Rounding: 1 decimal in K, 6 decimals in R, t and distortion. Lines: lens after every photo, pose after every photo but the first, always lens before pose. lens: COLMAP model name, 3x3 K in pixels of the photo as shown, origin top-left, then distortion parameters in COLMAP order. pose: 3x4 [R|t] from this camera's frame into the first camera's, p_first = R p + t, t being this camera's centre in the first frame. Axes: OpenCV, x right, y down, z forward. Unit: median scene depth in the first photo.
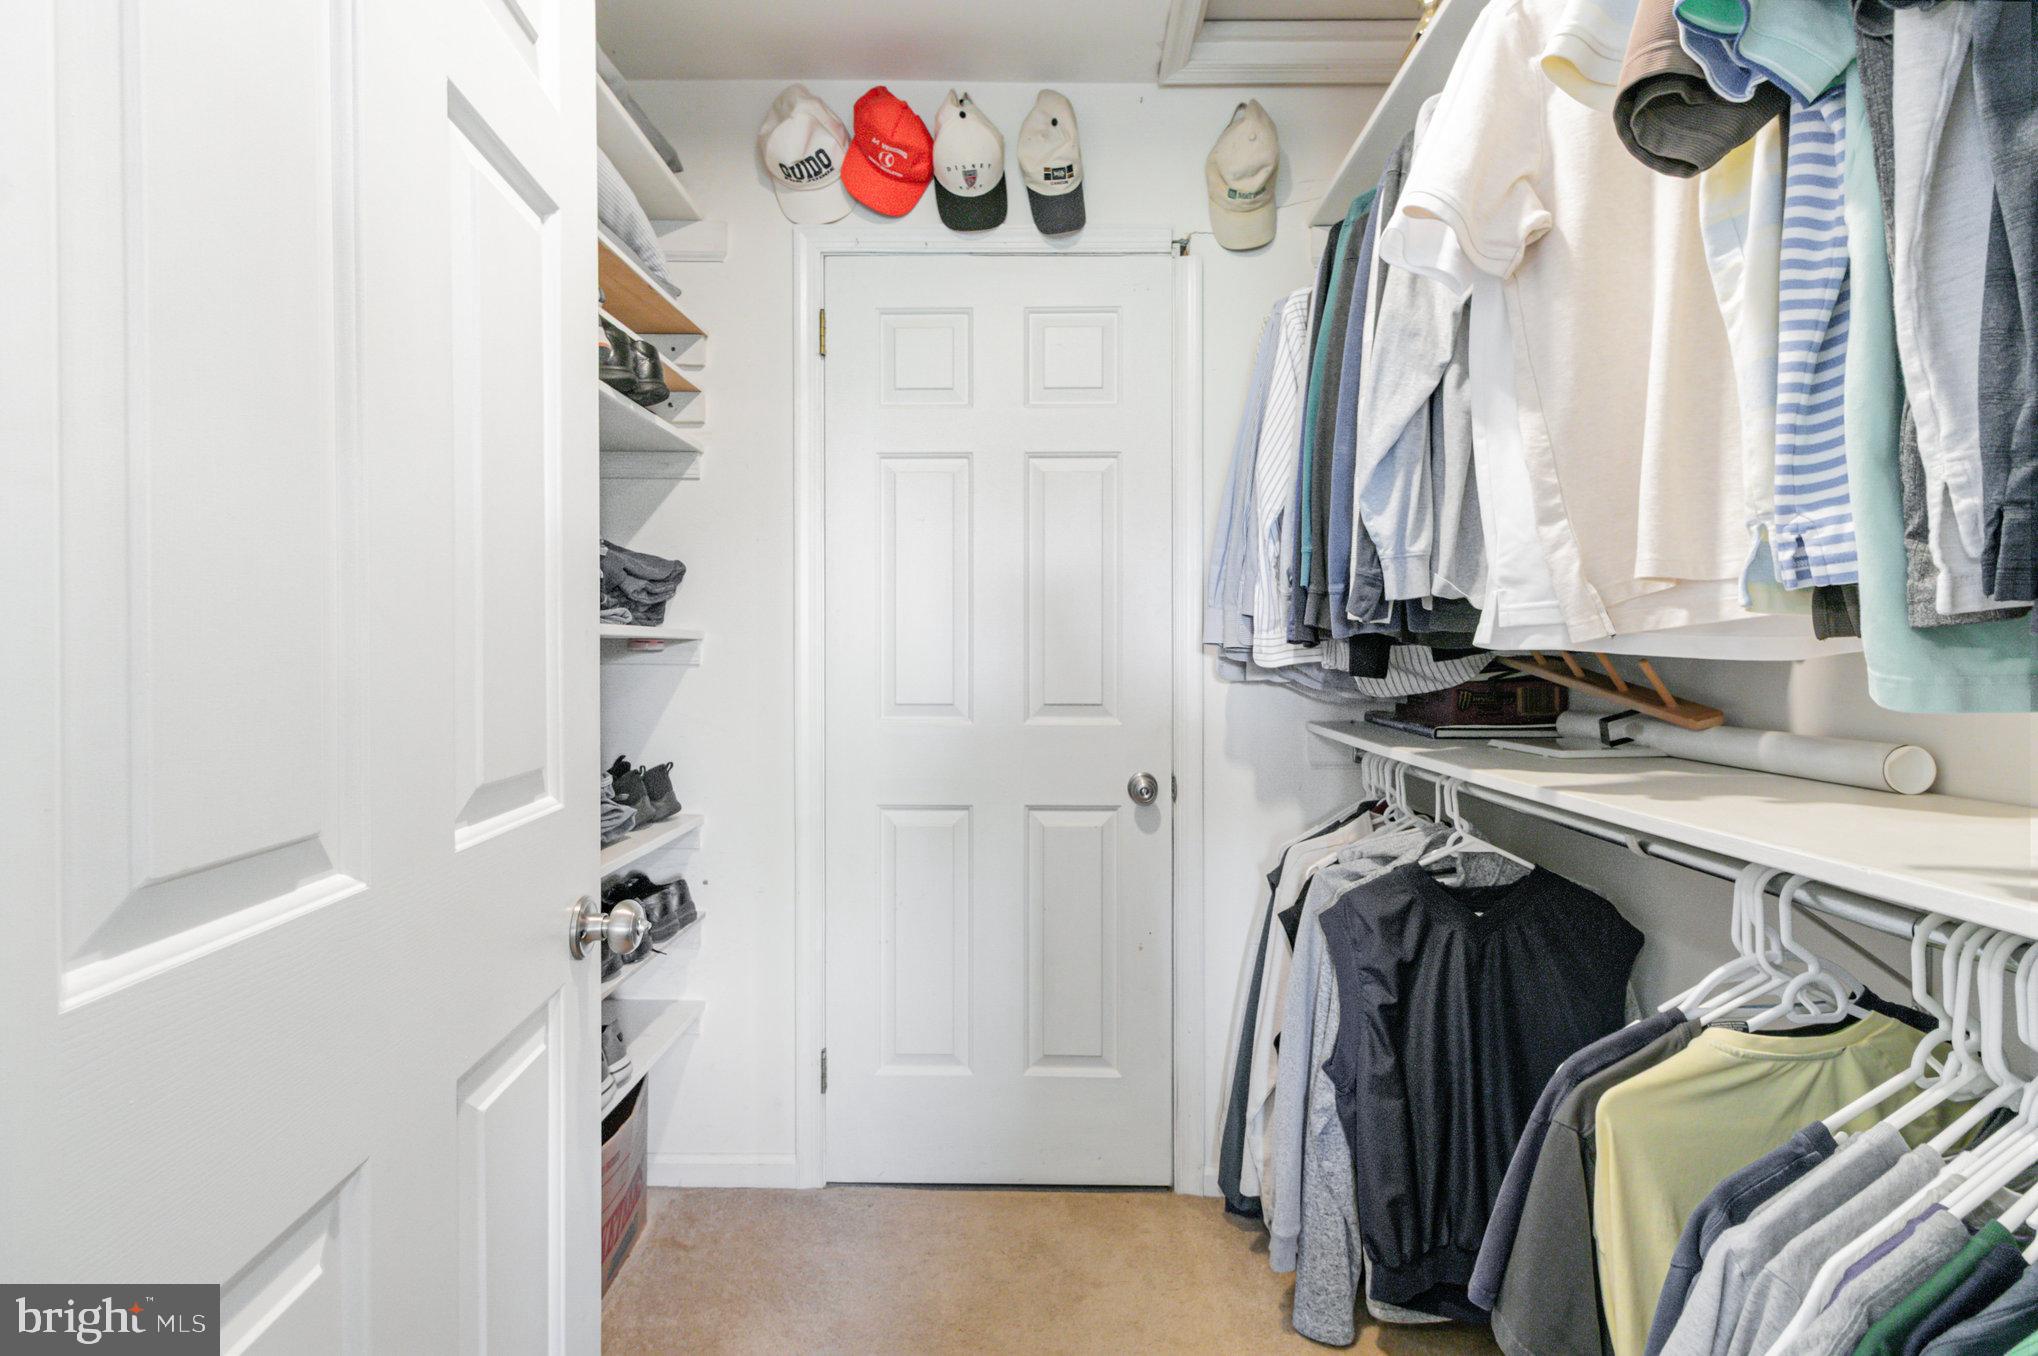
lens RADIAL K [[947.0, 0, 1017.8], [0, 947.0, 676.1], [0, 0, 1]] dist [0.002654, 0.000548]
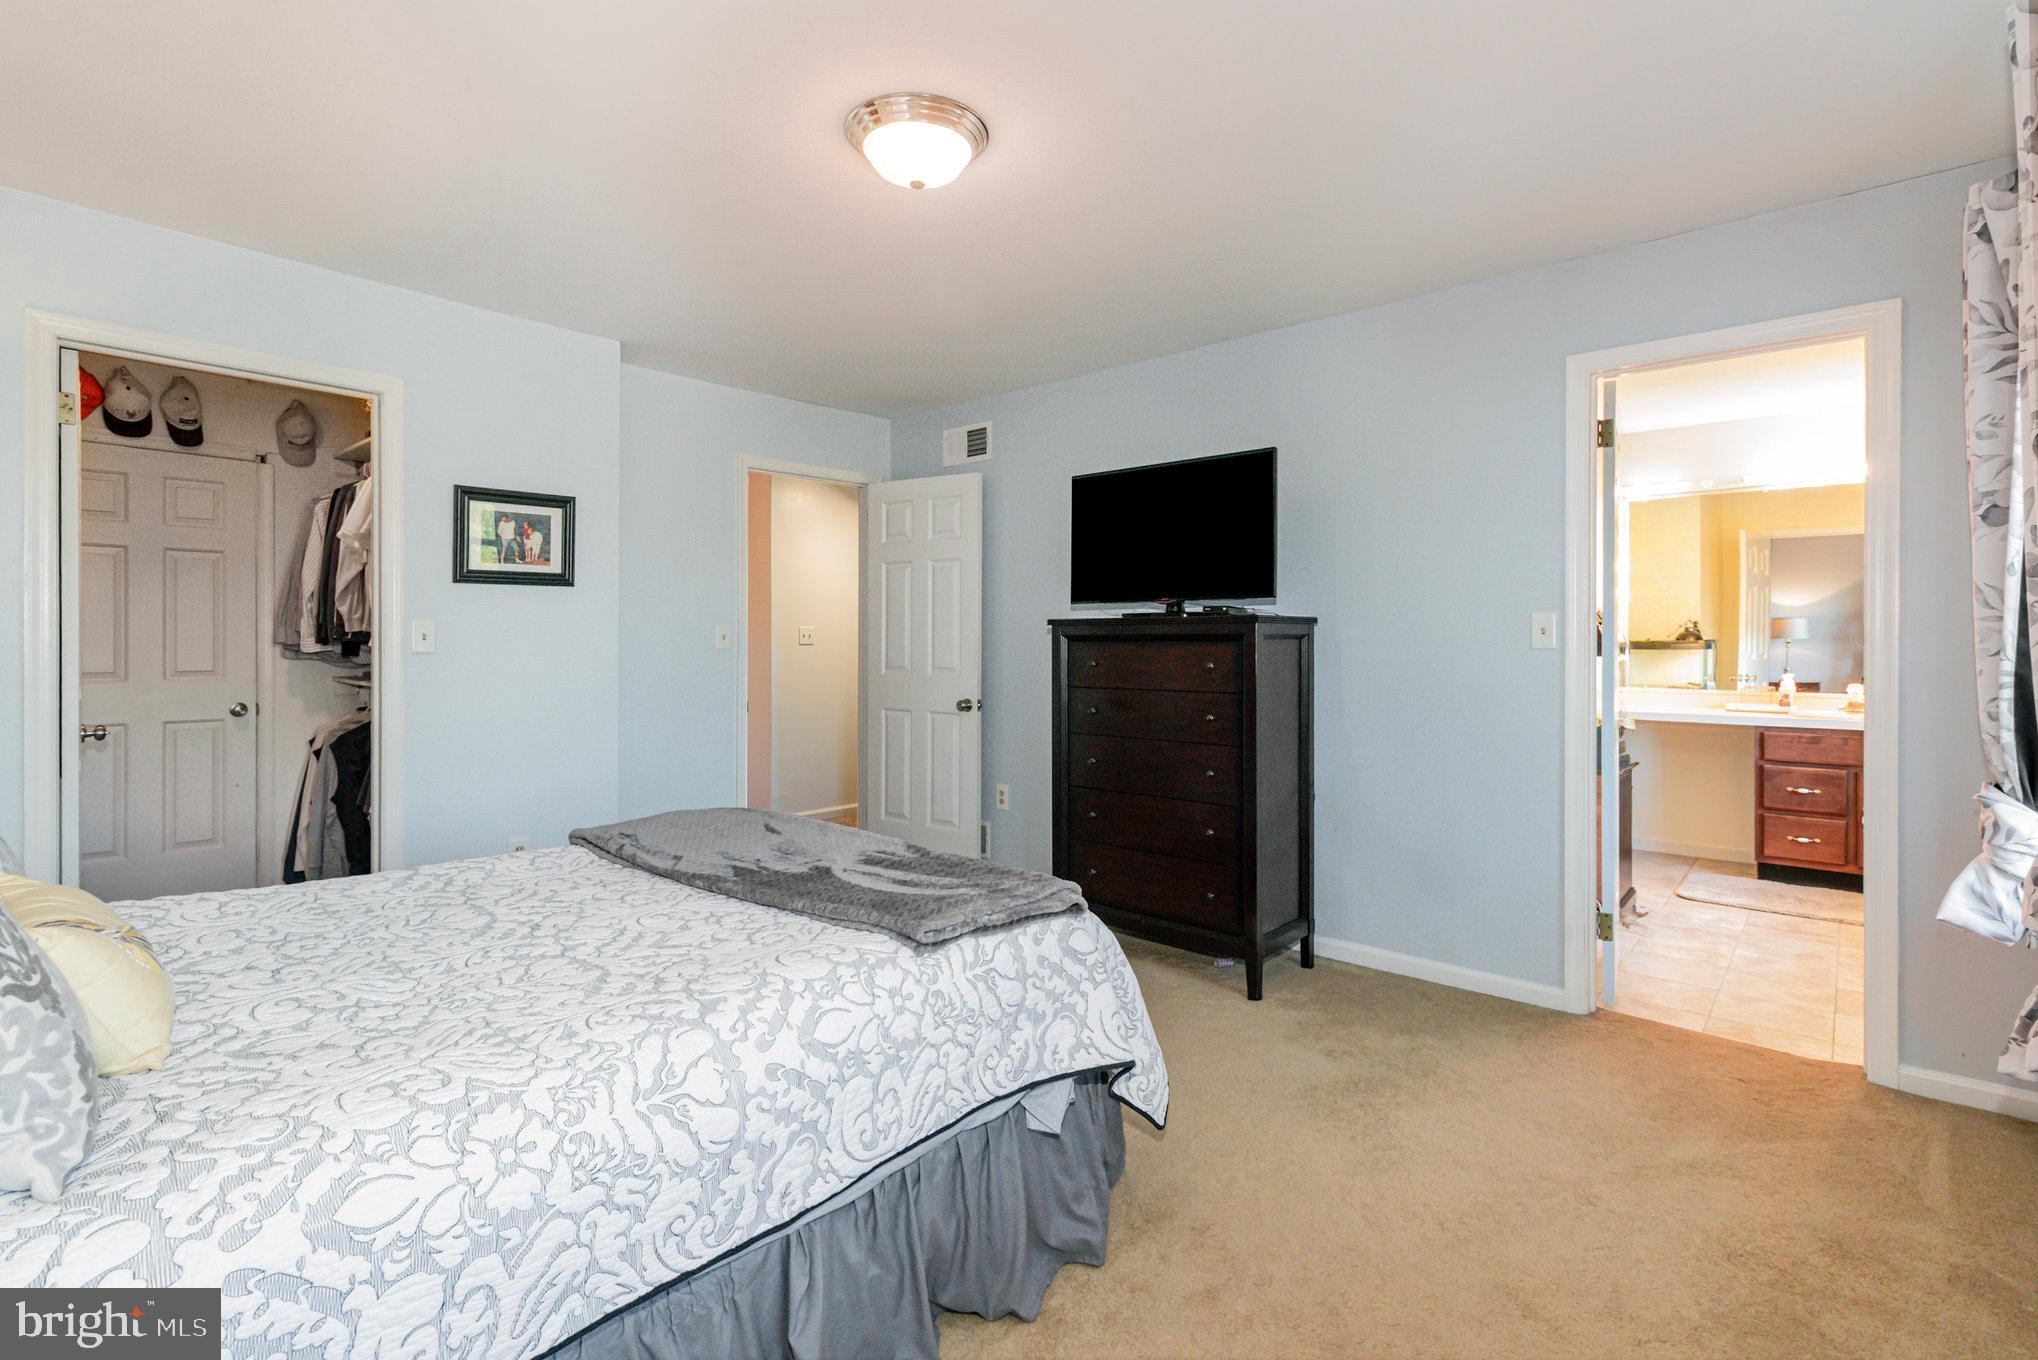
lens RADIAL K [[947.0, 0, 1043.5], [0, 947.0, 641.1], [0, 0, 1]] dist [0.002654, 0.000548]
pose [[0.639417, 0.004144, 0.768849, -0.413927], [0.010977, 0.999834, -0.014518, 0.018186], [-0.768782, 0.017723, 0.639265, -2.068884]]
